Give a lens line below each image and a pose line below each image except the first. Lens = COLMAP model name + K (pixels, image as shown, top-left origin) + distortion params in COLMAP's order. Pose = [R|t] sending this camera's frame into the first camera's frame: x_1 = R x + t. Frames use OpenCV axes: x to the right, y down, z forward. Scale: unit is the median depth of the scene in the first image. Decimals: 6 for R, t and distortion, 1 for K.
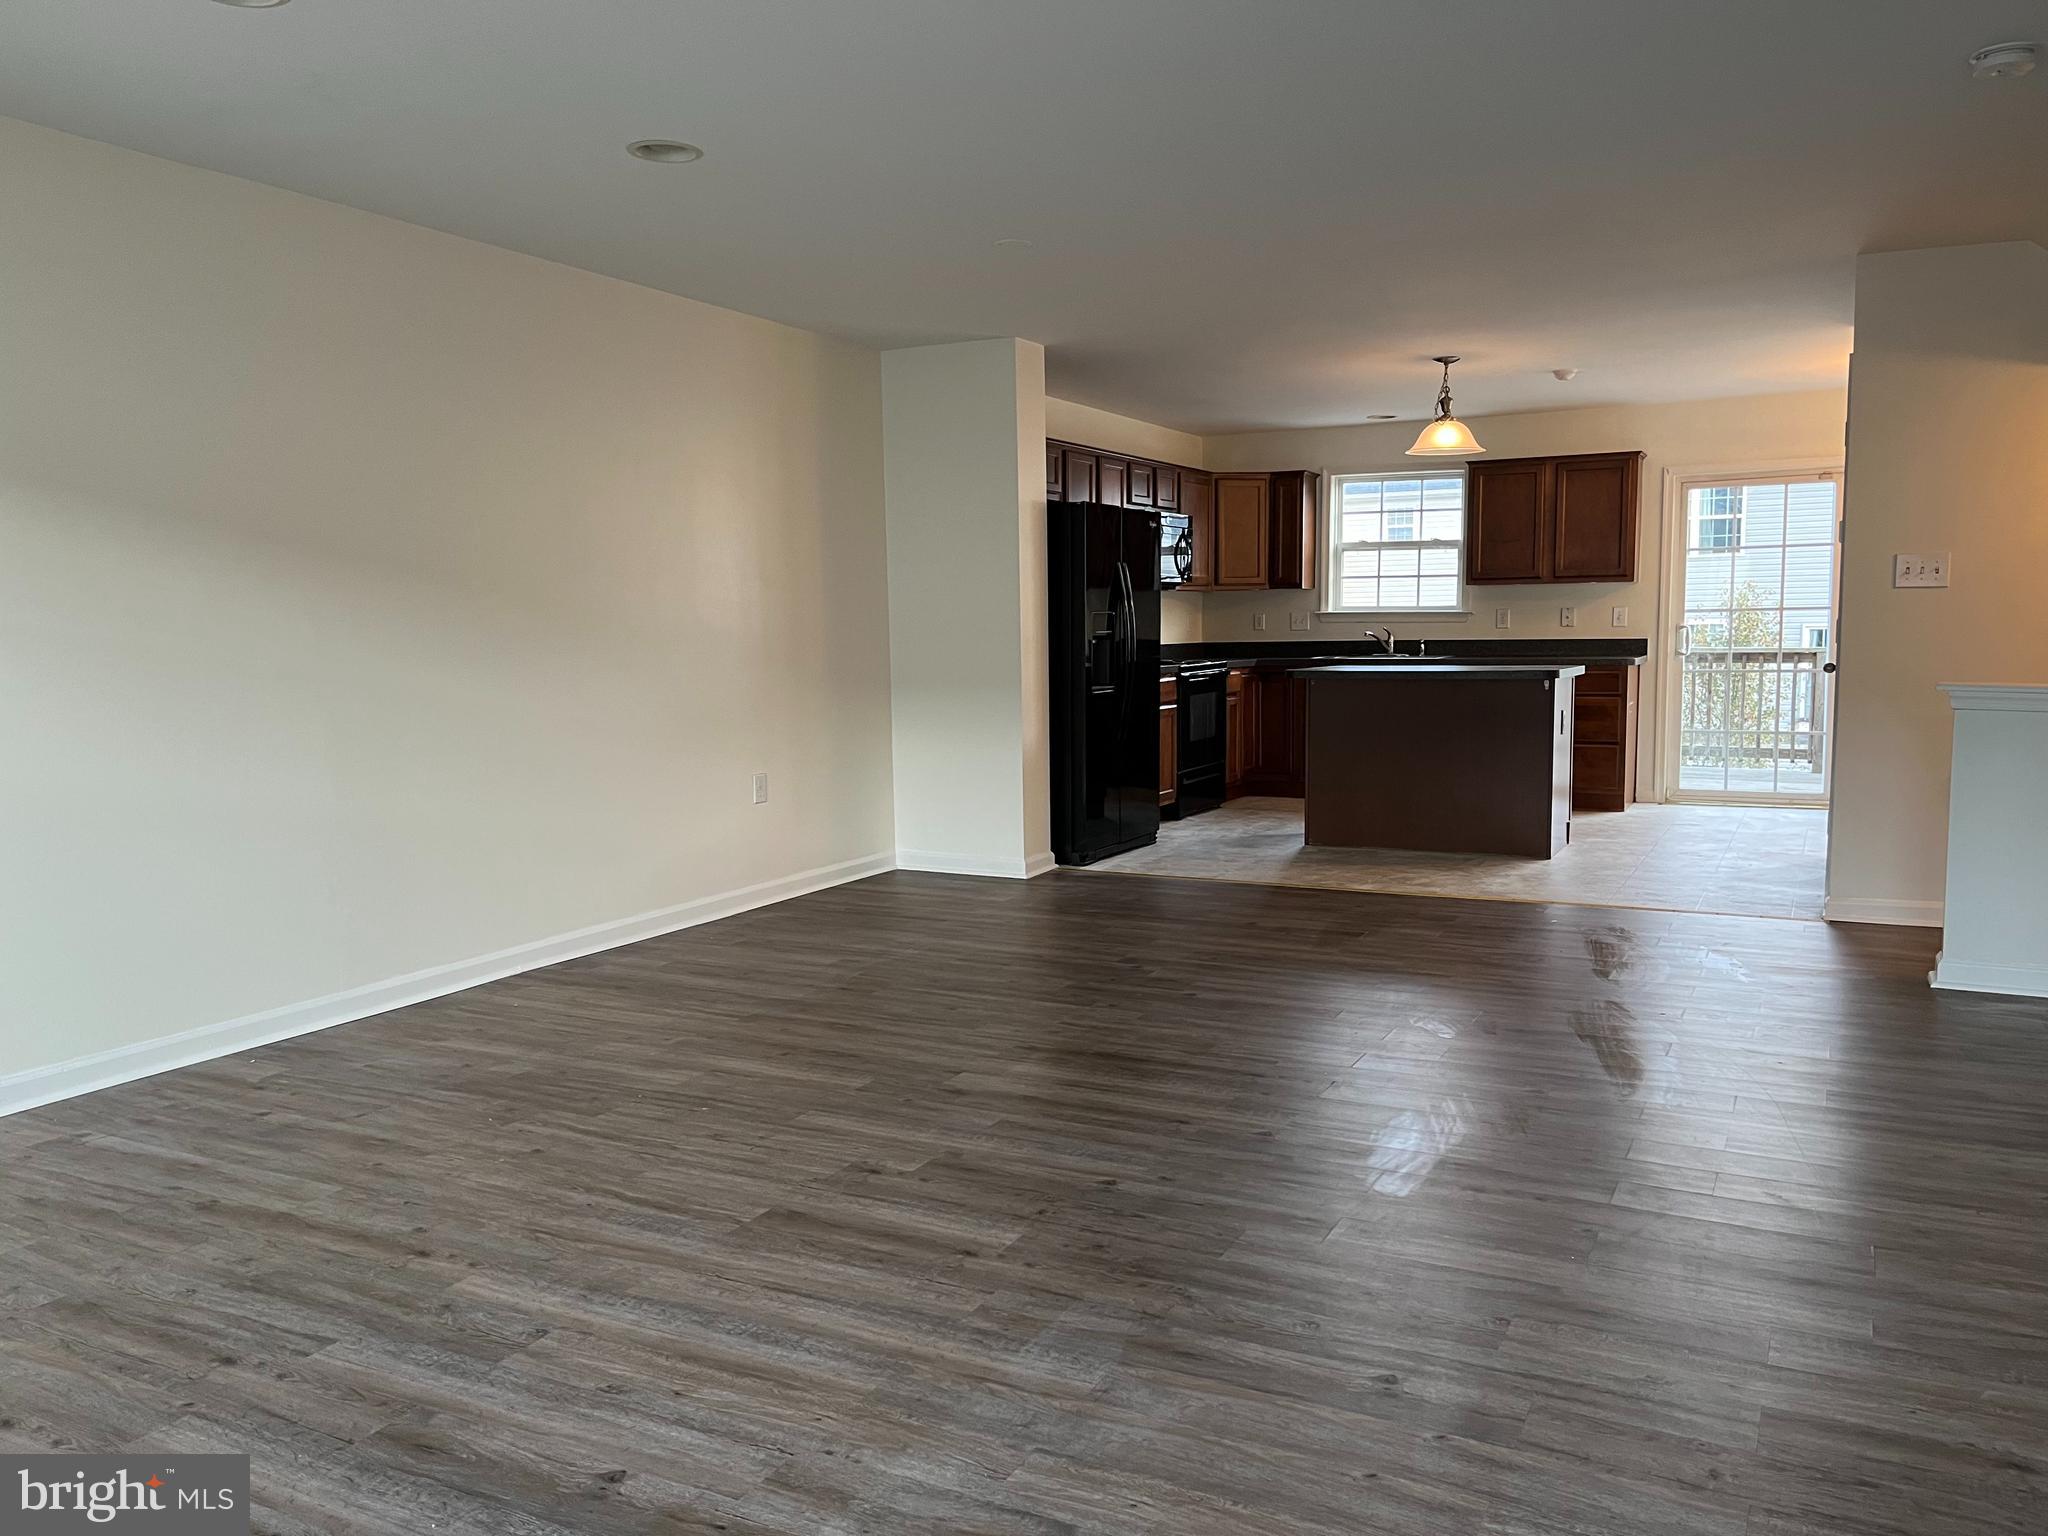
lens RADIAL K [[1547.3, 0, 1015.7], [0, 1547.3, 761.8], [0, 0, 1]] dist [0.036146, -0.020756]
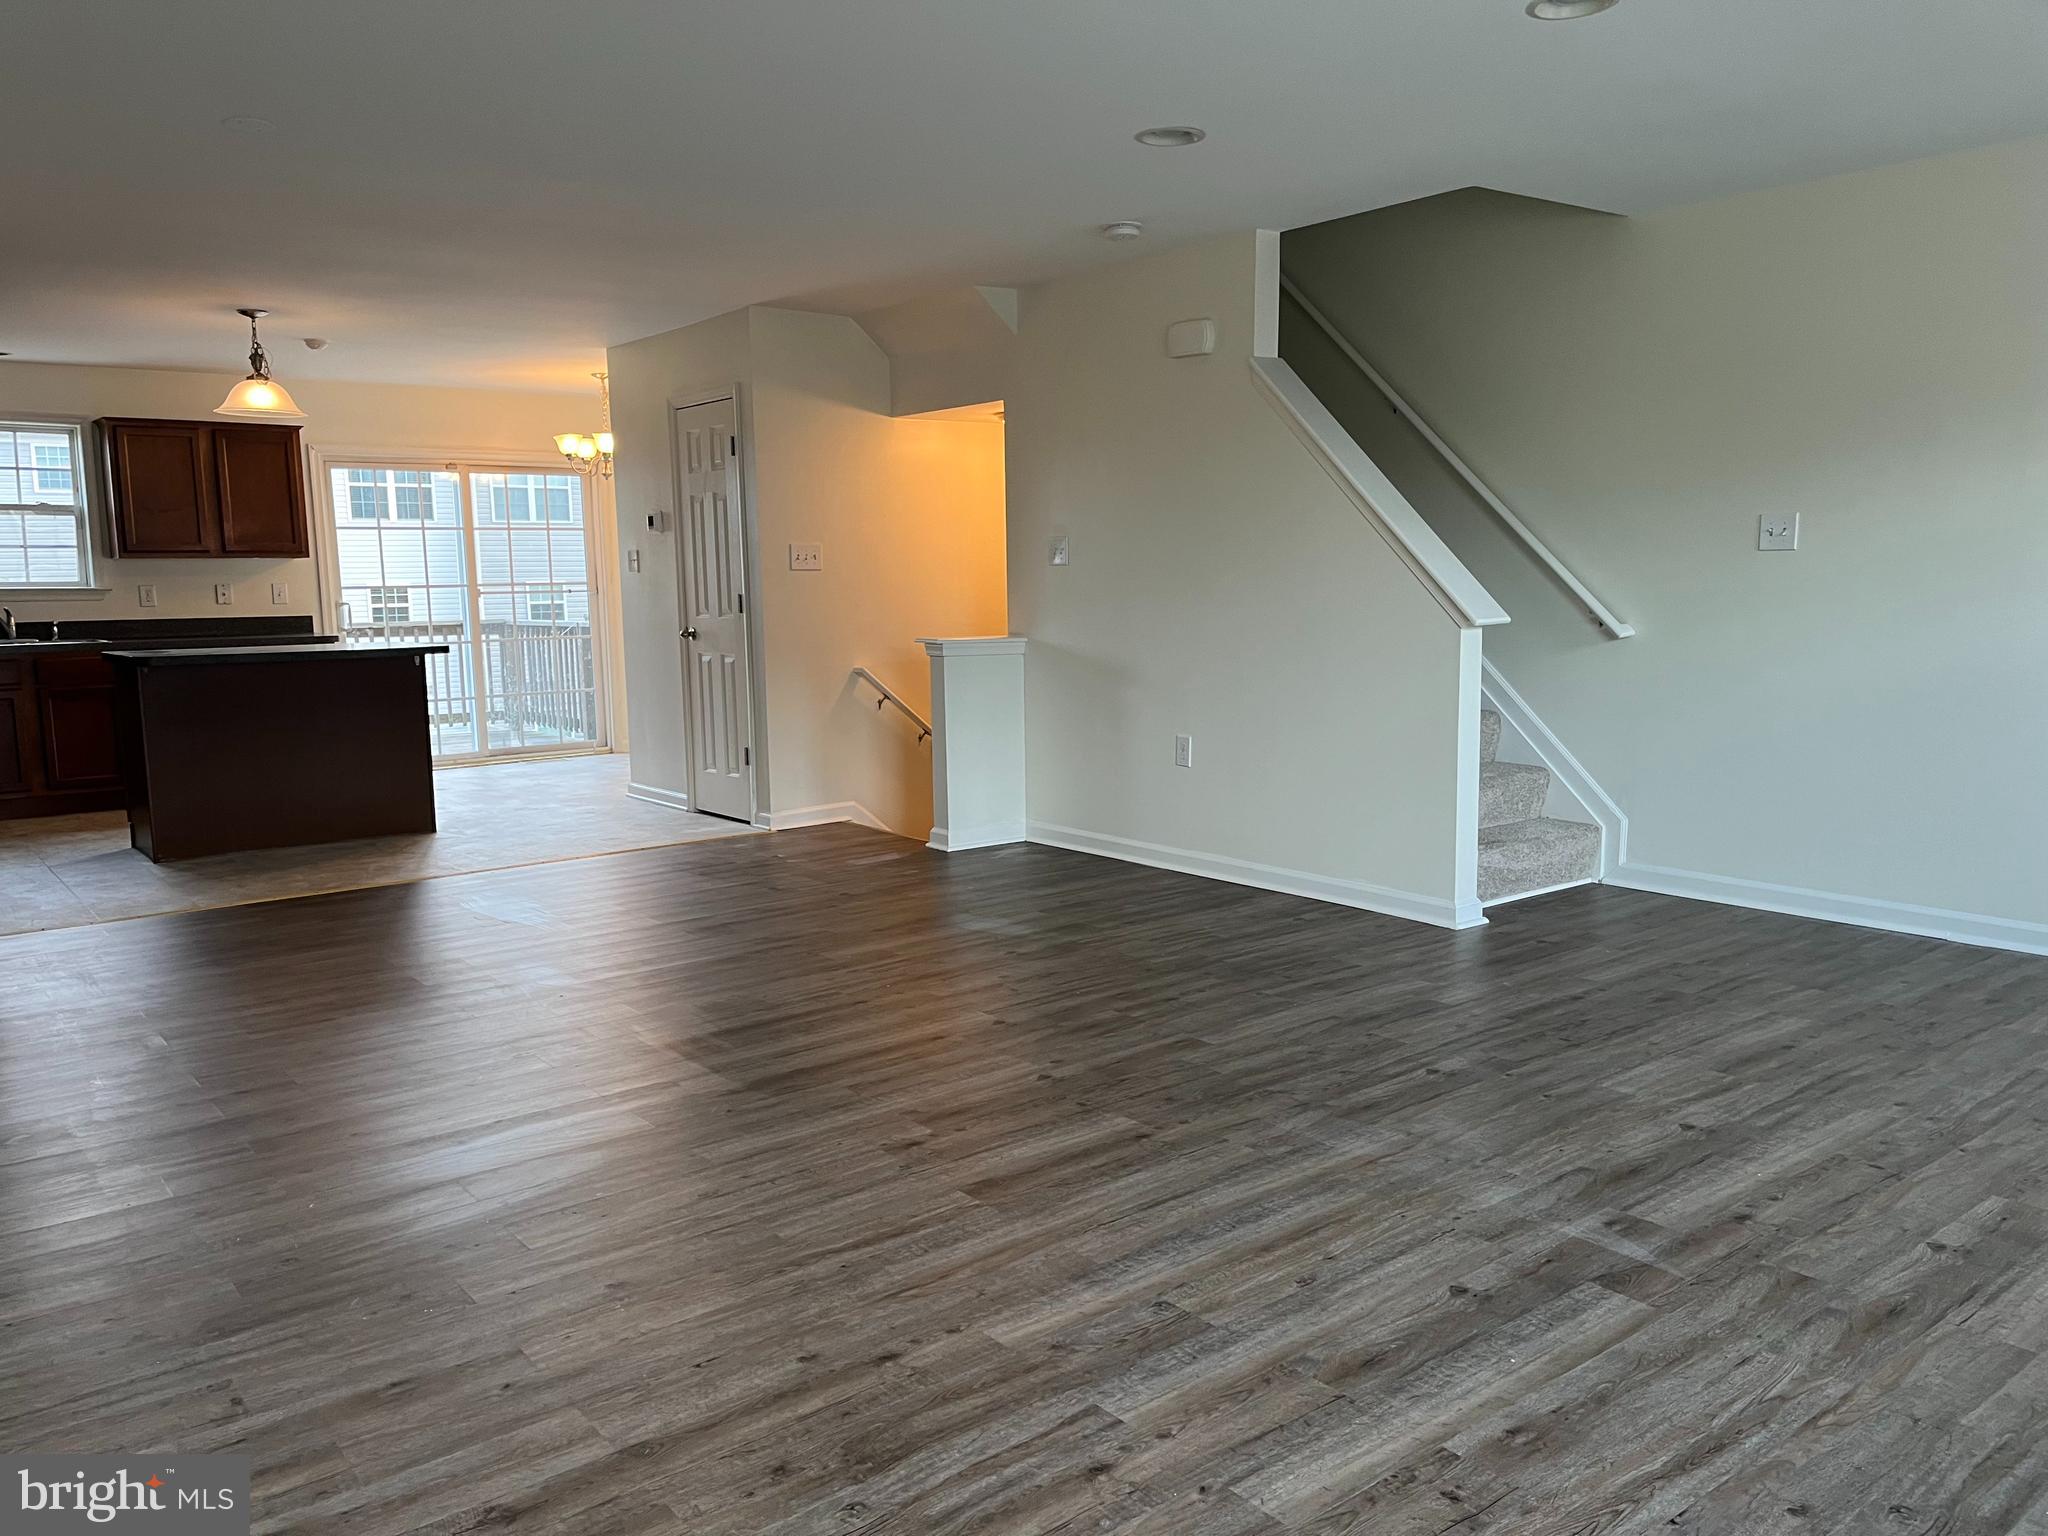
lens RADIAL K [[1547.3, 0, 1020.7], [0, 1547.3, 776.2], [0, 0, 1]] dist [0.036146, -0.020756]
pose [[0.407334, -0.112264, 0.906353, -1.055681], [0.092039, 0.992410, 0.081558, -0.053211], [-0.908630, 0.050199, 0.414575, 0.568400]]
